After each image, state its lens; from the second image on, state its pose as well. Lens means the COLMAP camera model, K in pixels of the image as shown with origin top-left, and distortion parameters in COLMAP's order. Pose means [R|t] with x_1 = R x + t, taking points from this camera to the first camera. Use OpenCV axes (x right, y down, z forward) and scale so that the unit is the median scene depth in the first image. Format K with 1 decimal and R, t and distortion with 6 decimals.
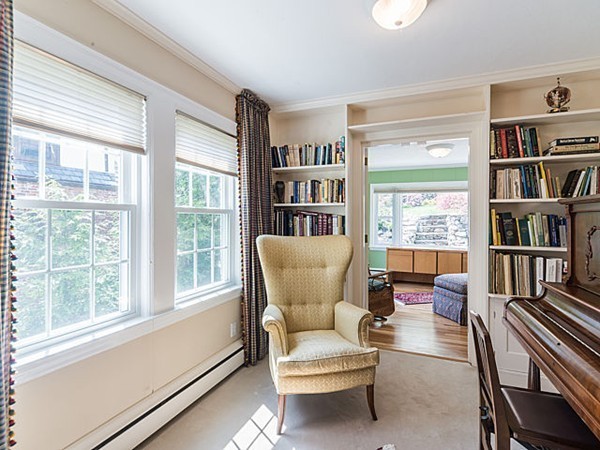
lens RADIAL K [[304.2, 0, 300.0], [0, 304.2, 225.0], [0, 0, 1]] dist [0.000716, 0.000058]
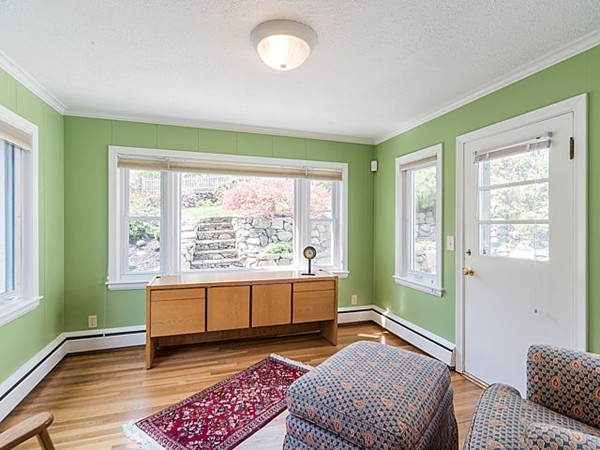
lens RADIAL K [[304.2, 0, 300.0], [0, 304.2, 225.0], [0, 0, 1]] dist [0.000716, 0.000058]
pose [[0.751017, -0.005502, 0.660260, 0.101746], [0.011465, 0.999923, -0.004708, -0.006785], [-0.660184, 0.011106, 0.751022, 0.329167]]
